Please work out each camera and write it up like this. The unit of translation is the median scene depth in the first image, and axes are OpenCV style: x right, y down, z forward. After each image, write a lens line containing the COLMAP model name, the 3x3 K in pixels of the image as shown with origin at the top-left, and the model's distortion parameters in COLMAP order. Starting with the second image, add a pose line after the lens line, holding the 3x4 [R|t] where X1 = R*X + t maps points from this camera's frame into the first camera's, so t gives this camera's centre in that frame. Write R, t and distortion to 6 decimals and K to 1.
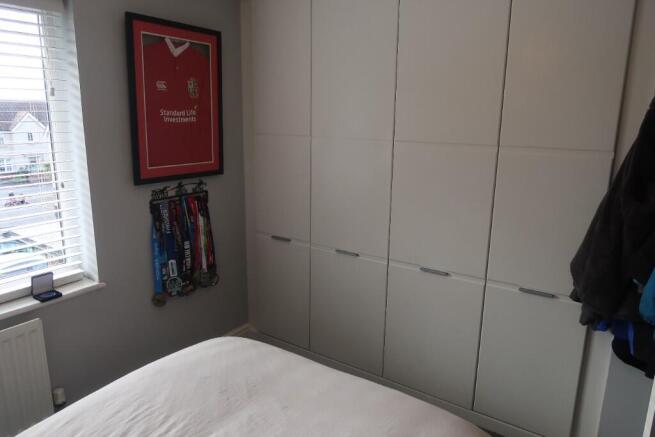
lens RADIAL K [[451.0, 0, 324.3], [0, 451.0, 212.9], [0, 0, 1]] dist [-0.025296, 0.004475]
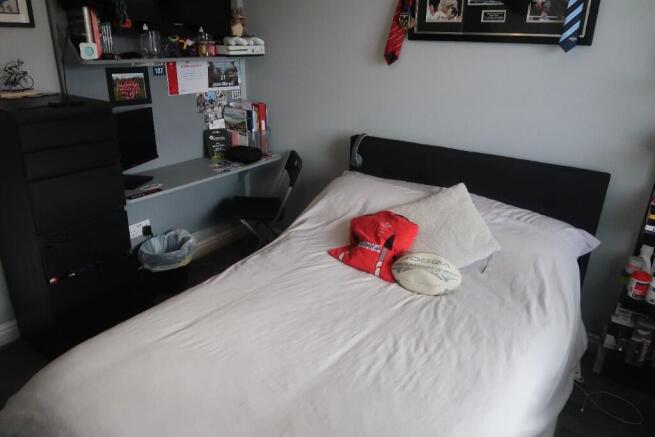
lens RADIAL K [[451.0, 0, 324.3], [0, 451.0, 212.9], [0, 0, 1]] dist [-0.025296, 0.004475]
pose [[-0.999429, -0.024479, 0.023308, -0.252545], [-0.006889, 0.822632, 0.568532, -0.318300], [-0.033091, 0.568047, -0.822331, 1.512668]]
